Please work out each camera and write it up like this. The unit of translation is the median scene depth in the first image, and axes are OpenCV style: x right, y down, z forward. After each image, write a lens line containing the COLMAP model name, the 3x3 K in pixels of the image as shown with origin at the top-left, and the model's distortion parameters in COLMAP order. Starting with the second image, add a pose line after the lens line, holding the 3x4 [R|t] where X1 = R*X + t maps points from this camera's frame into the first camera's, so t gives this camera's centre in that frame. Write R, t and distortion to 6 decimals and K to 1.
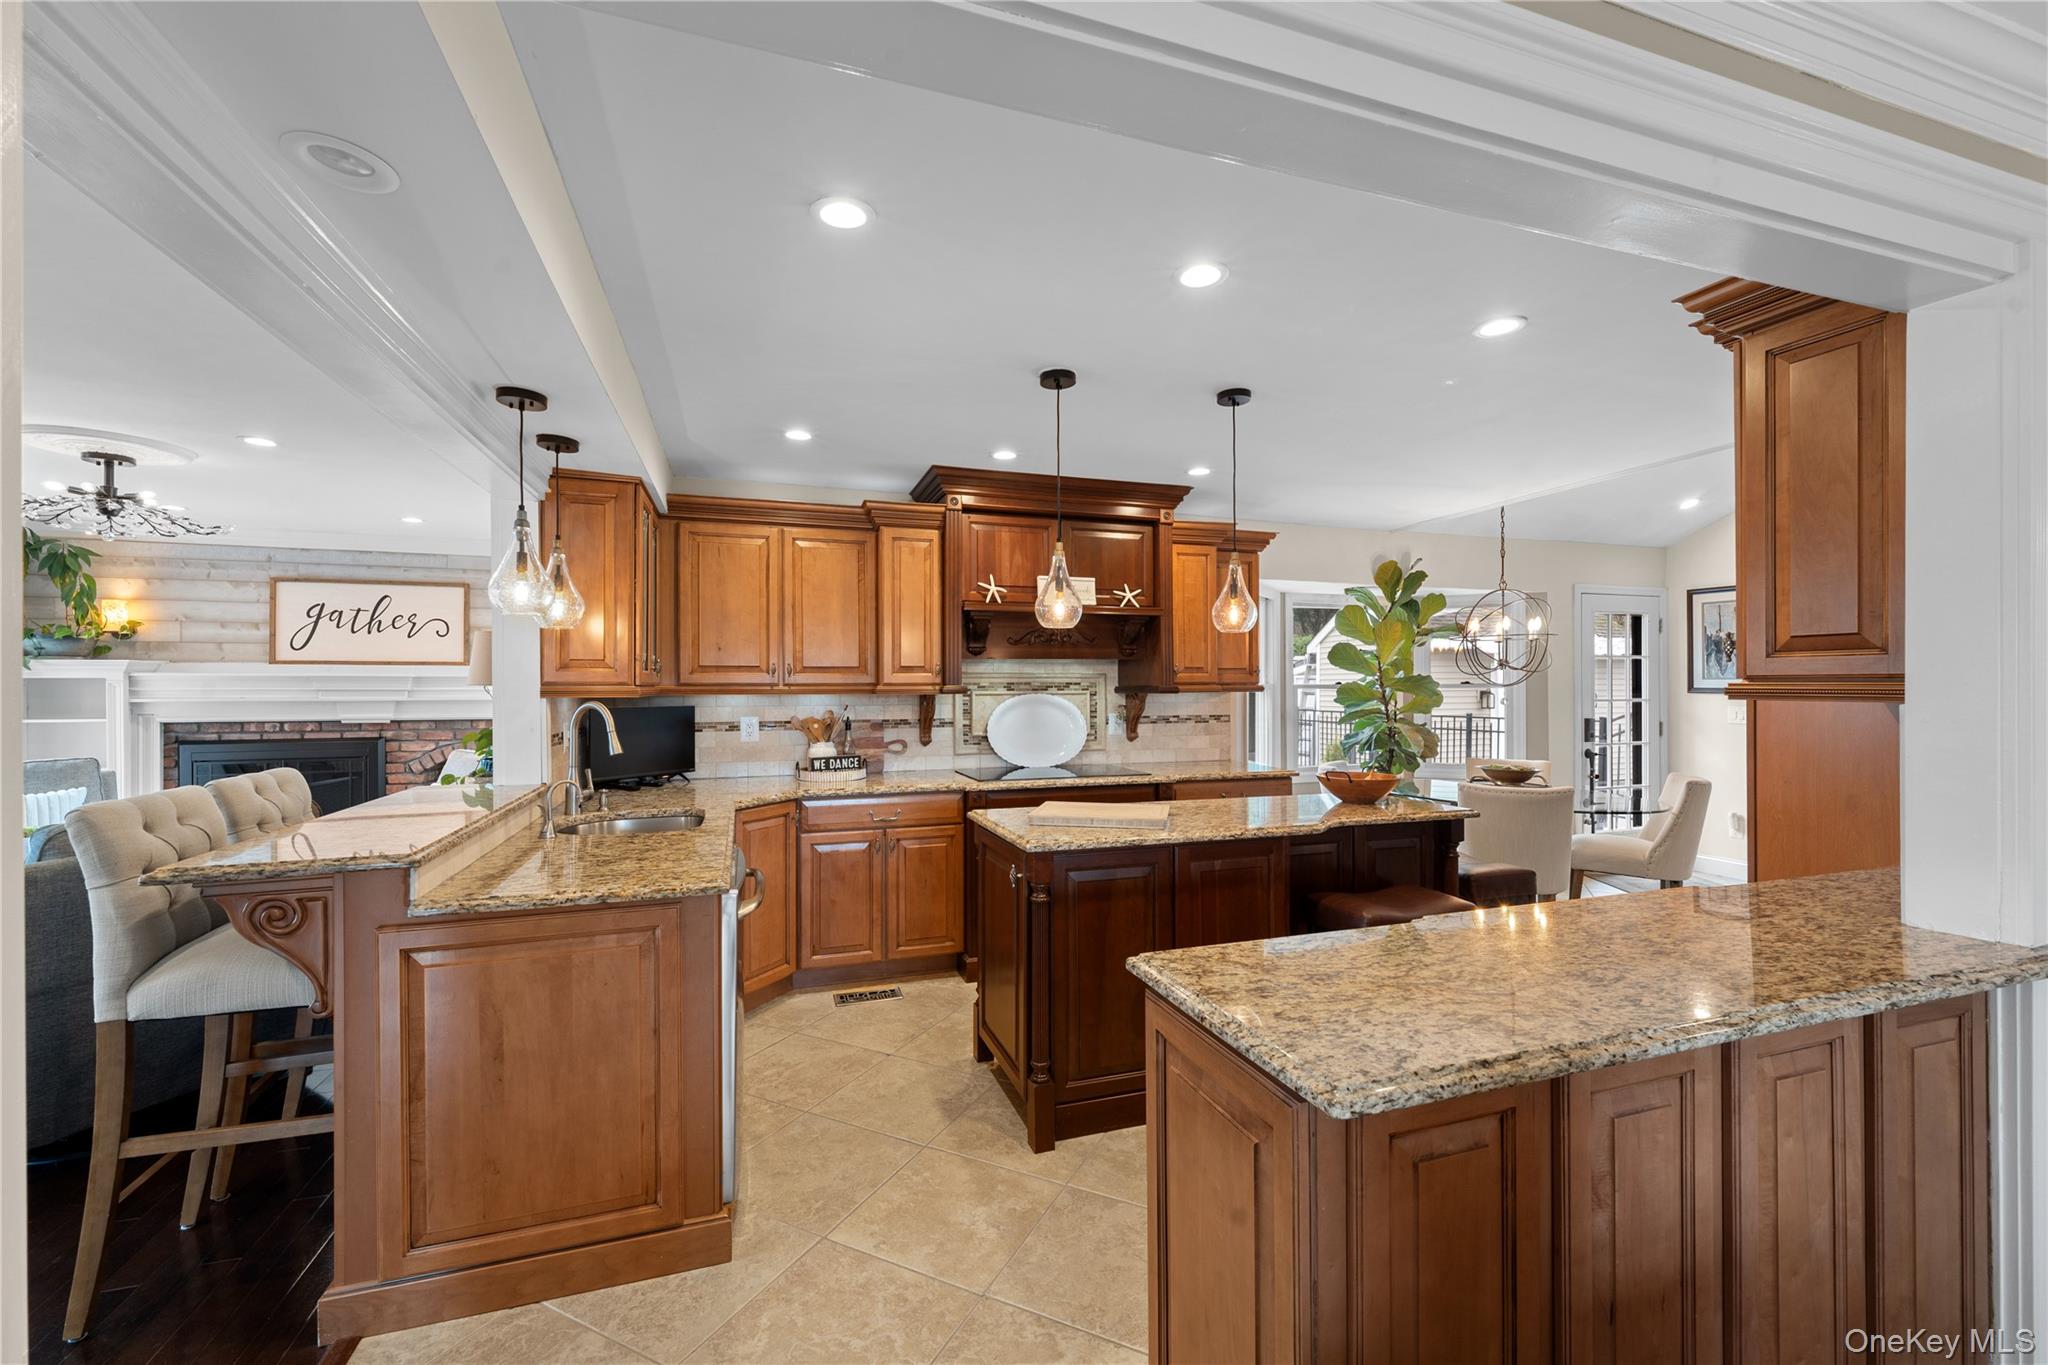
lens RADIAL K [[832.9, 0, 1020.2], [0, 832.9, 687.4], [0, 0, 1]] dist [-0.000225, -0.000568]
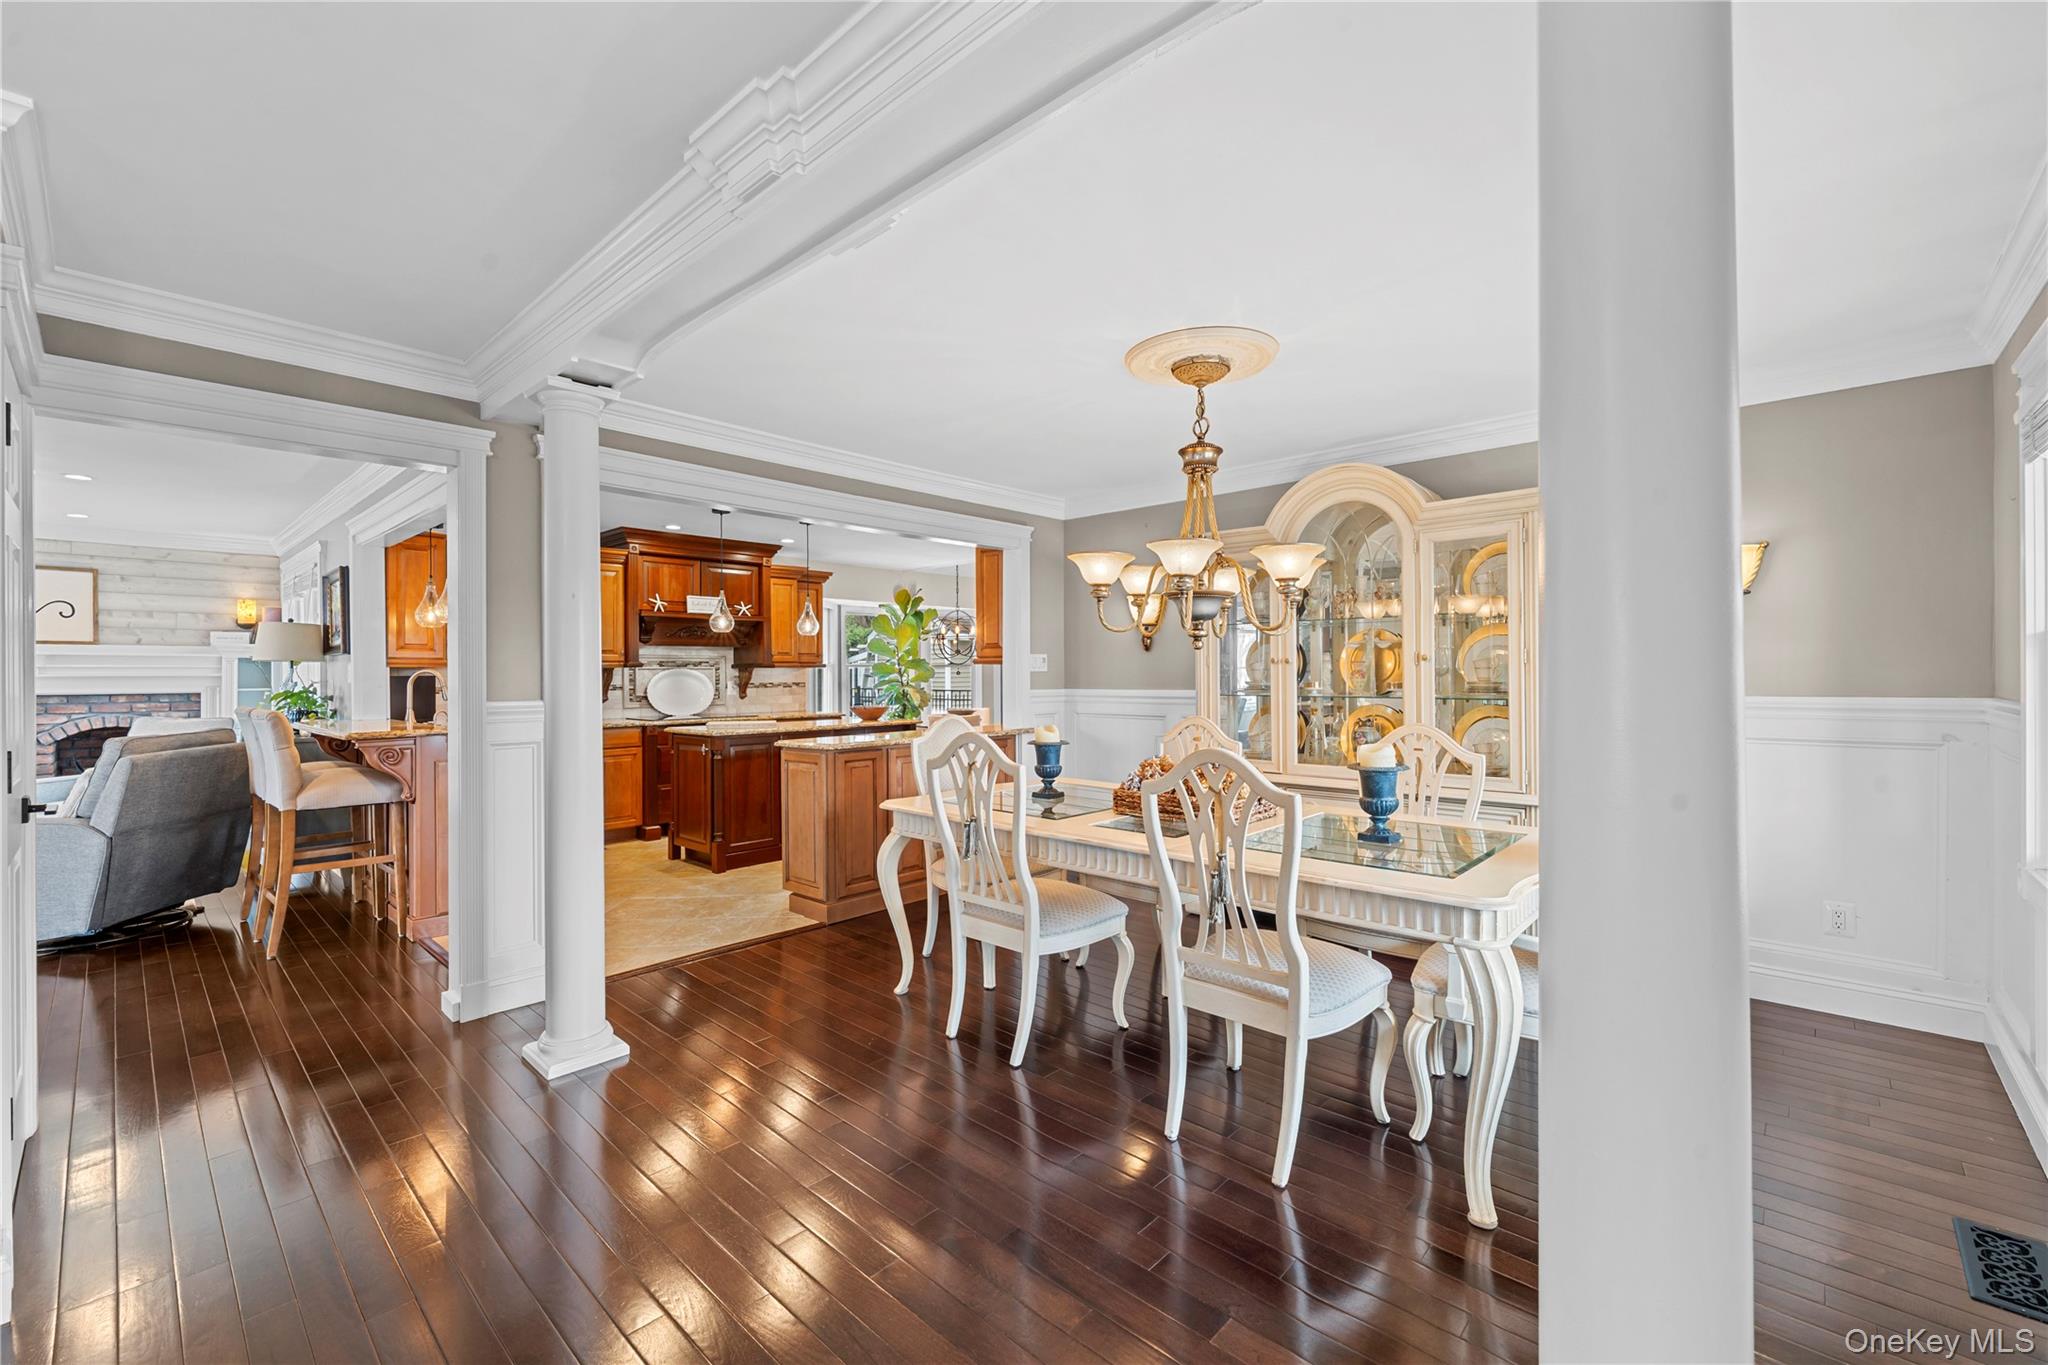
lens RADIAL K [[832.9, 0, 1027.9], [0, 832.9, 674.1], [0, 0, 1]] dist [-0.000225, -0.000568]
pose [[0.873425, -0.003423, 0.486947, -0.162483], [0.003495, 0.999994, 0.000760, 0.018336], [-0.486946, 0.001038, 0.873431, -0.639820]]
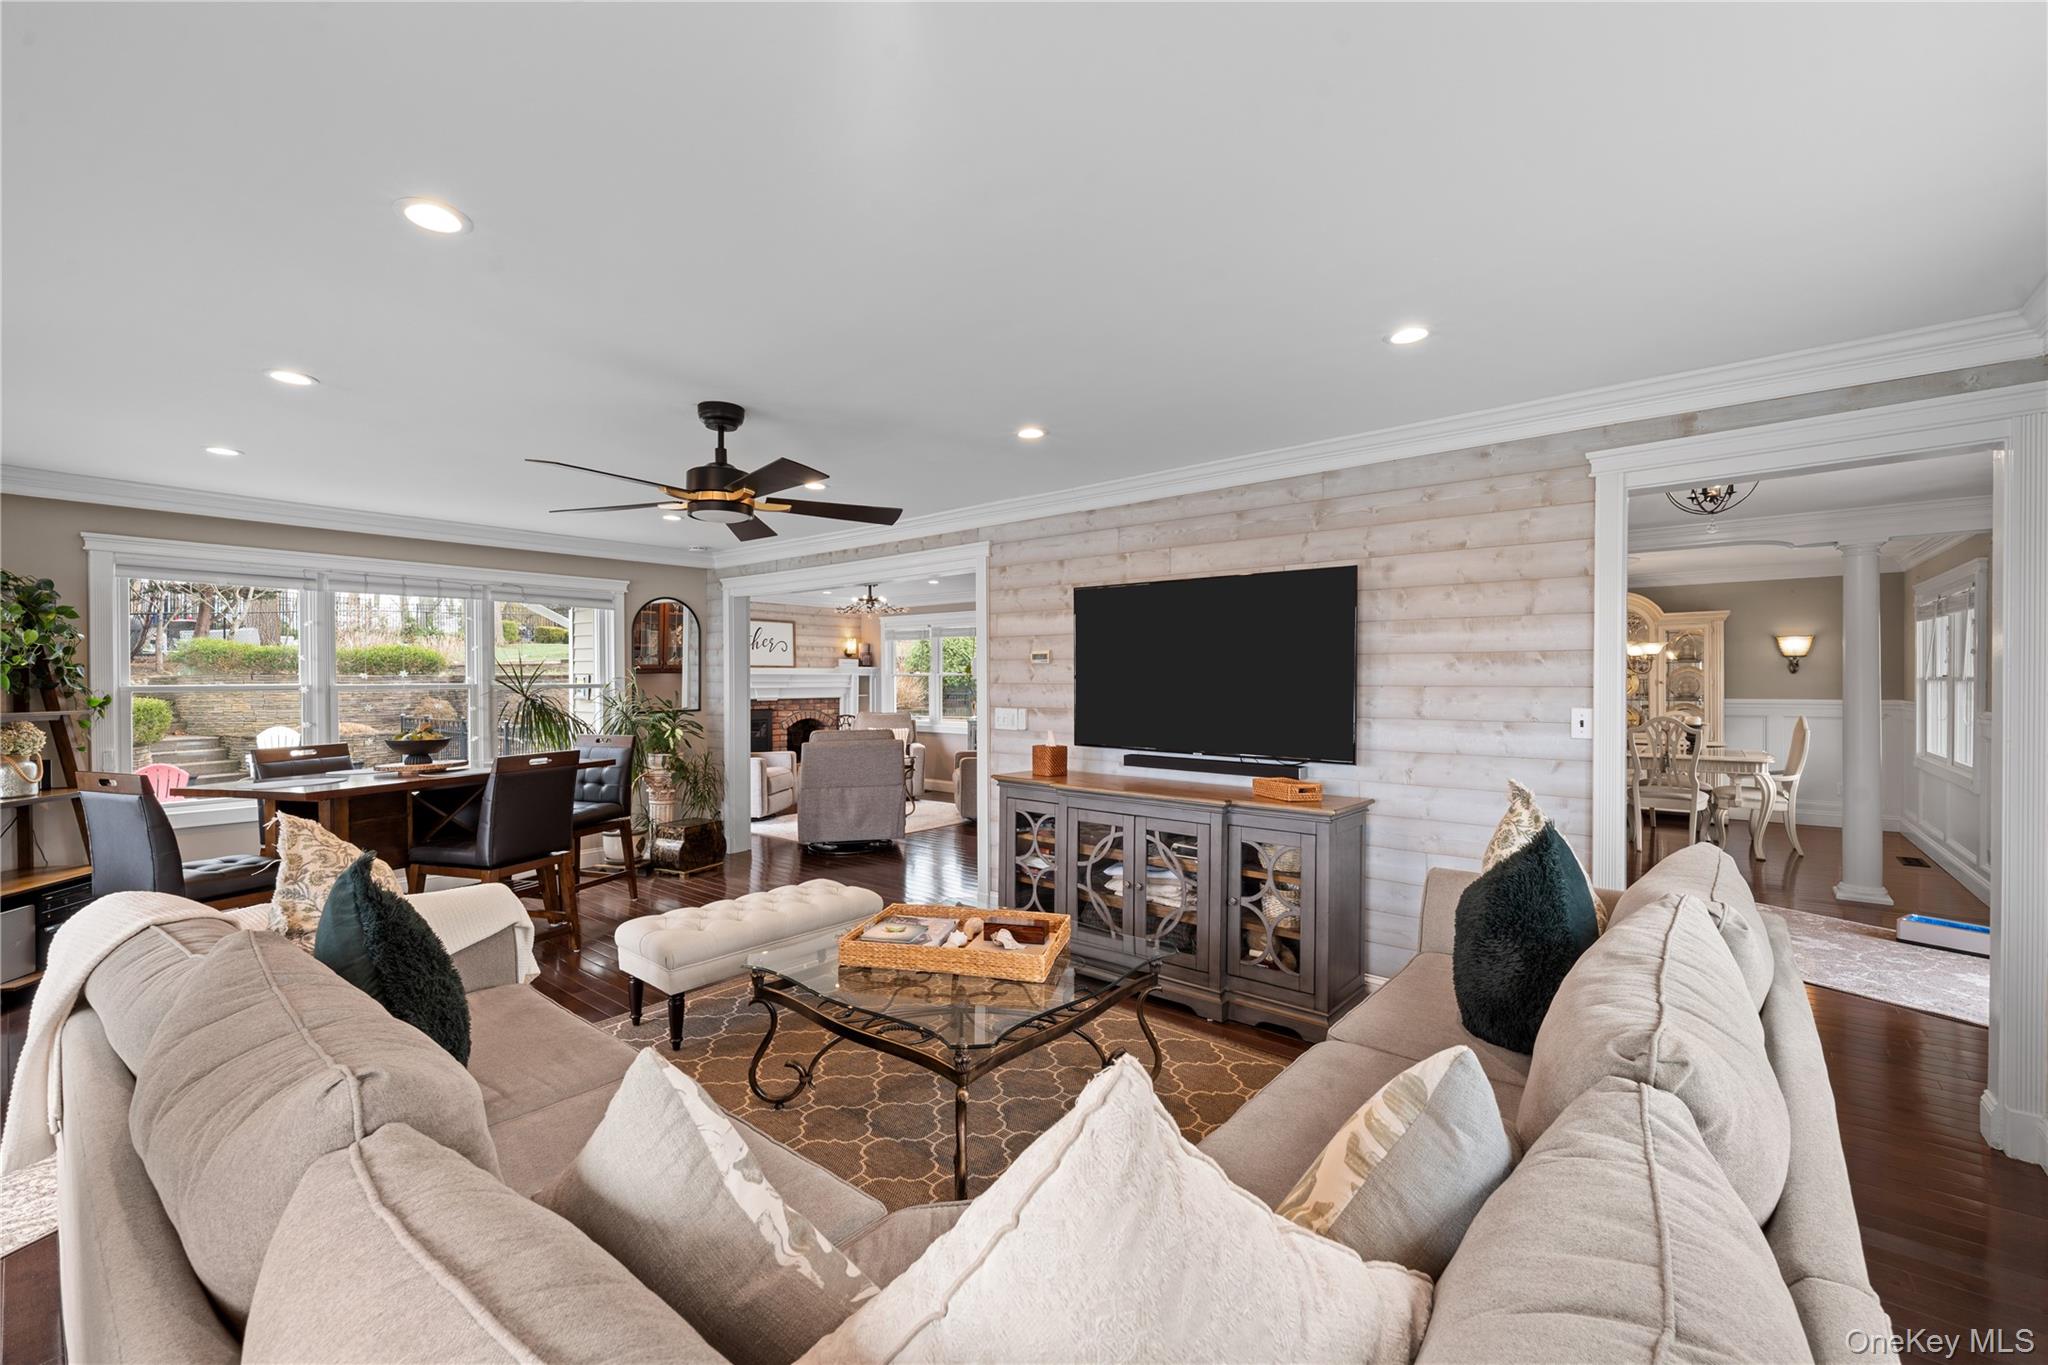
lens RADIAL K [[832.9, 0, 1023.3], [0, 832.9, 674.8], [0, 0, 1]] dist [-0.000225, -0.000568]
pose [[0.848432, 0.001756, 0.529301, -1.425547], [0.000482, 0.999992, -0.004089, -0.005172], [-0.529304, 0.003724, 0.848424, -0.889876]]
